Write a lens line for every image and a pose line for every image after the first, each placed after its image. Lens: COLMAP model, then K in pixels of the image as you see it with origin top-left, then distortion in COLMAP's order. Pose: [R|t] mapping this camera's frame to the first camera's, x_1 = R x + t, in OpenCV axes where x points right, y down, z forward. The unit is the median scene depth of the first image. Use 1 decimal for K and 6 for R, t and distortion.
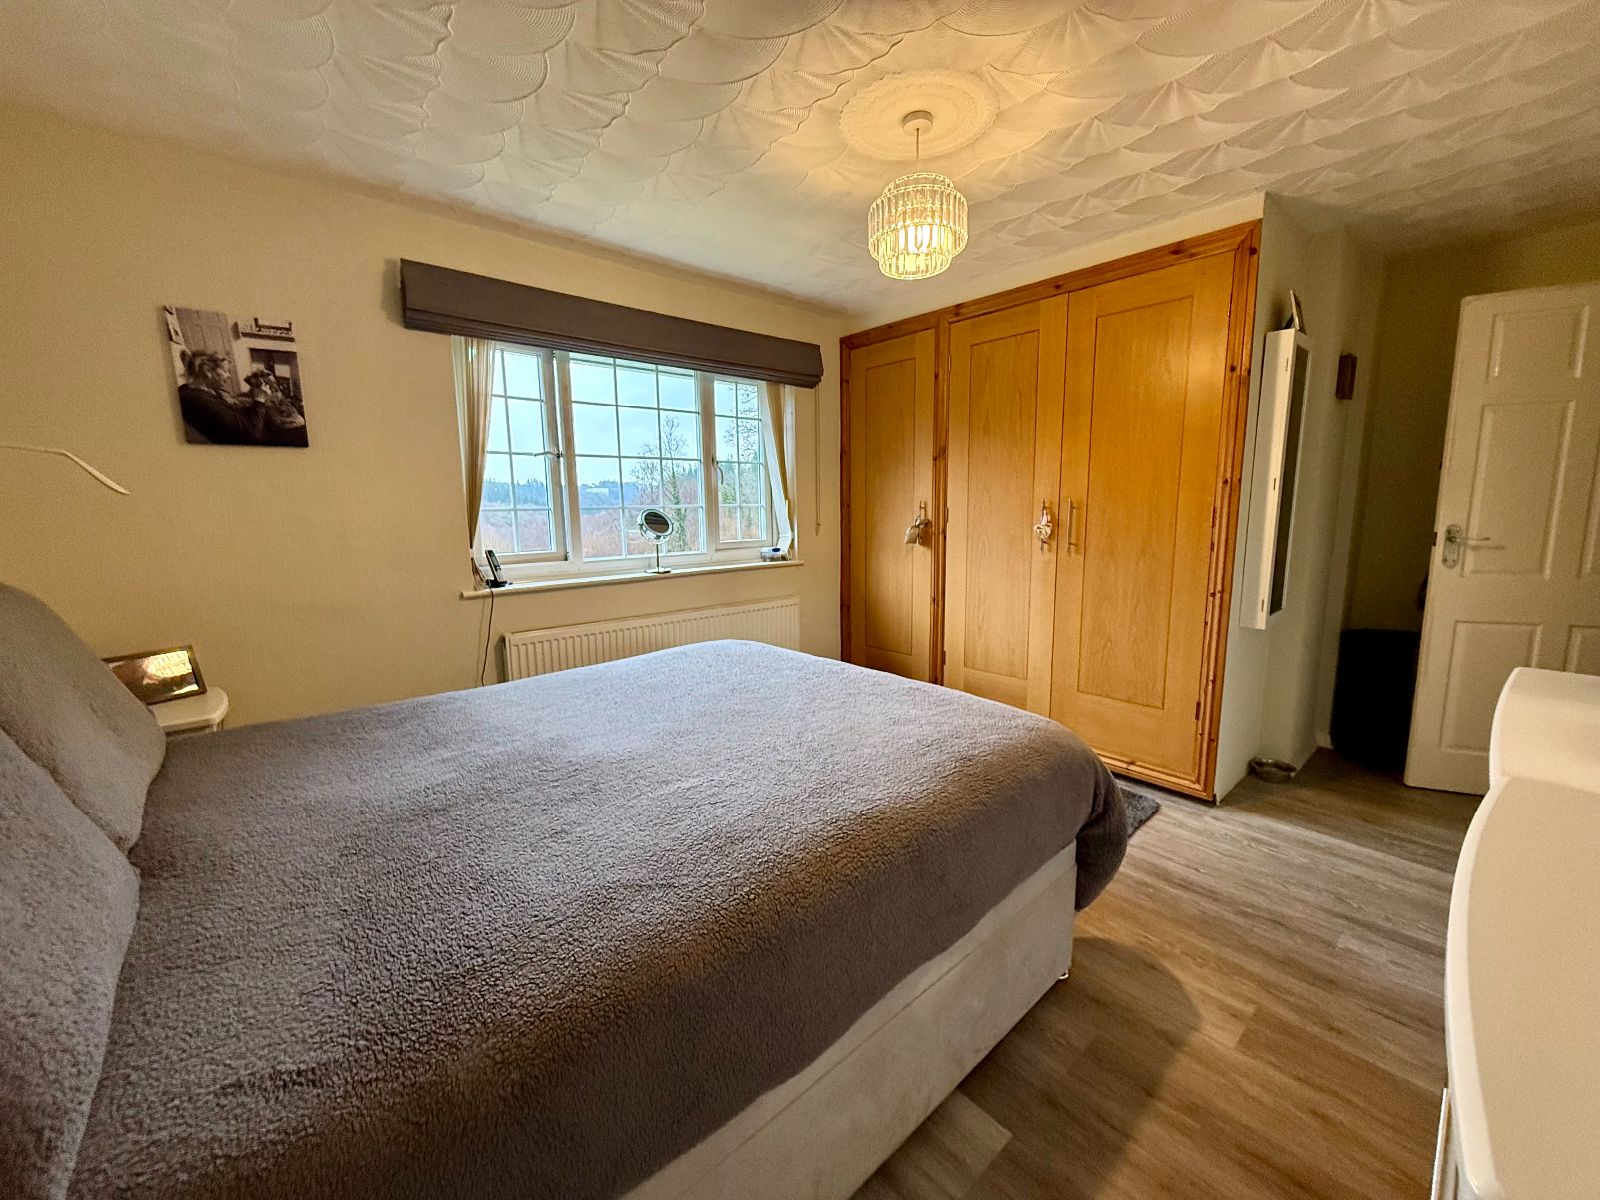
lens RADIAL K [[632.2, 0, 805.3], [0, 632.2, 600.1], [0, 0, 1]] dist [-0.007017, 0.001004]
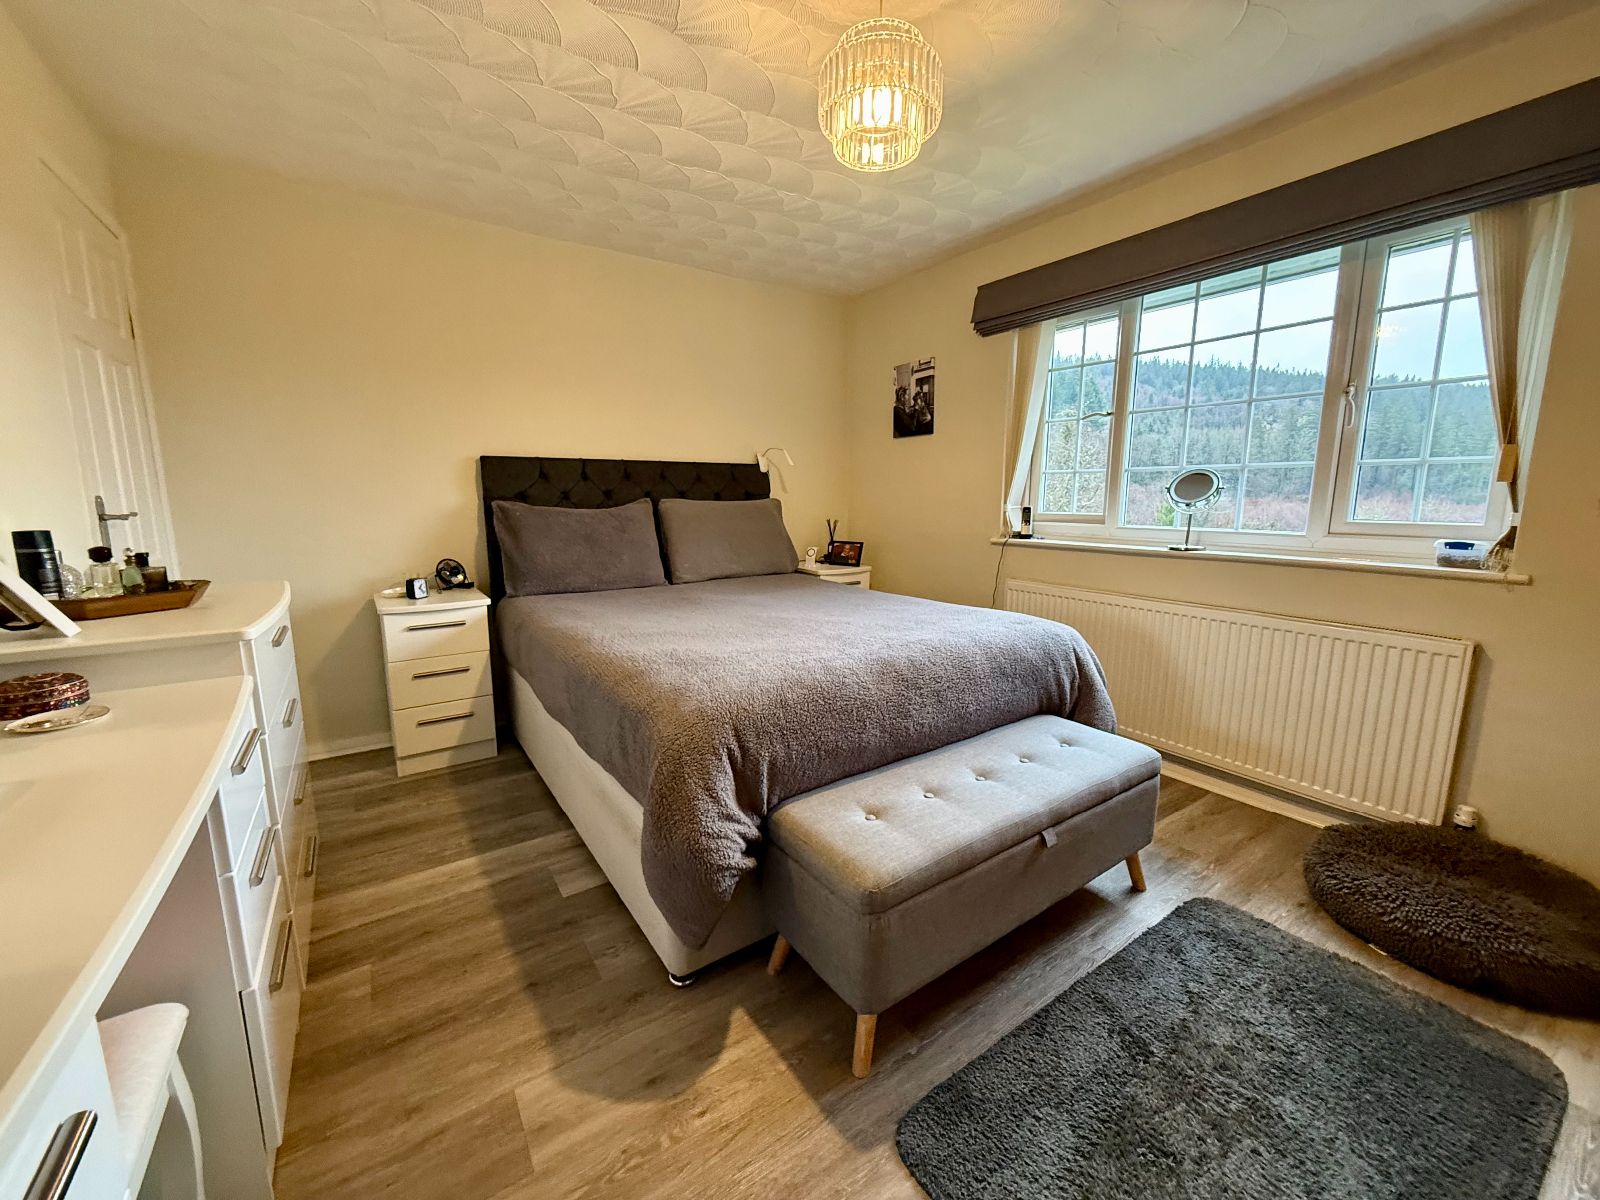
lens RADIAL K [[632.2, 0, 805.3], [0, 632.2, 600.1], [0, 0, 1]] dist [-0.007017, 0.001004]
pose [[-0.120855, 0.180926, -0.976043, 0.922783], [-0.142670, 0.969876, 0.197449, -0.108004], [0.982364, 0.163115, -0.091401, 0.930285]]
